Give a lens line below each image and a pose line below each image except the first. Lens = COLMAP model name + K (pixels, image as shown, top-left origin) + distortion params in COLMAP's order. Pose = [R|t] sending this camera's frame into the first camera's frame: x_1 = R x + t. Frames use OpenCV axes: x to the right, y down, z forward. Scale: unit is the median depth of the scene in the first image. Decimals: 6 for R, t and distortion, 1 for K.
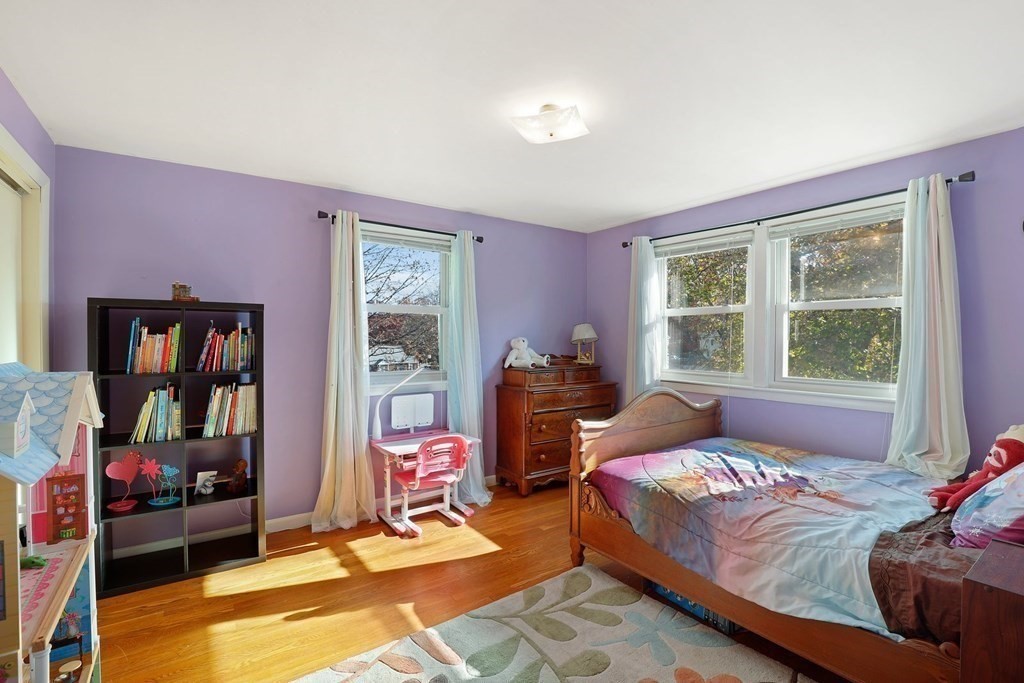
lens RADIAL K [[469.6, 0, 520.0], [0, 469.6, 339.8], [0, 0, 1]] dist [-0.024778, 0.000057]
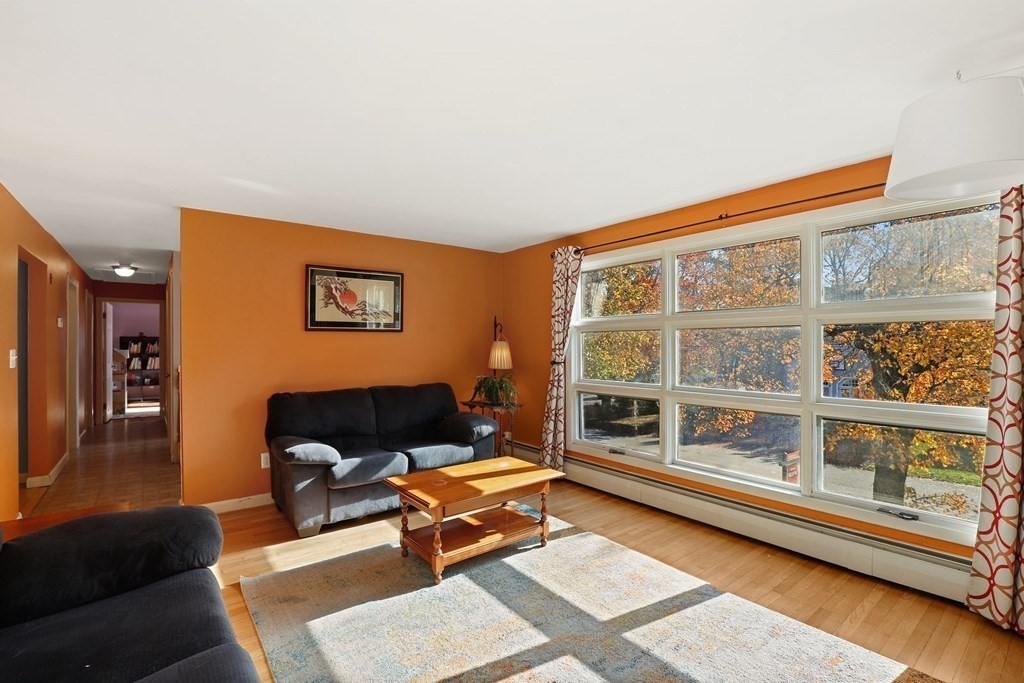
lens RADIAL K [[469.6, 0, 516.5], [0, 469.6, 345.2], [0, 0, 1]] dist [-0.024778, 0.000057]
pose [[0.998413, 0.001041, 0.056301, 2.169596], [-0.001016, 0.999999, -0.000484, -0.004091], [-0.056301, 0.000427, 0.998414, -3.010929]]
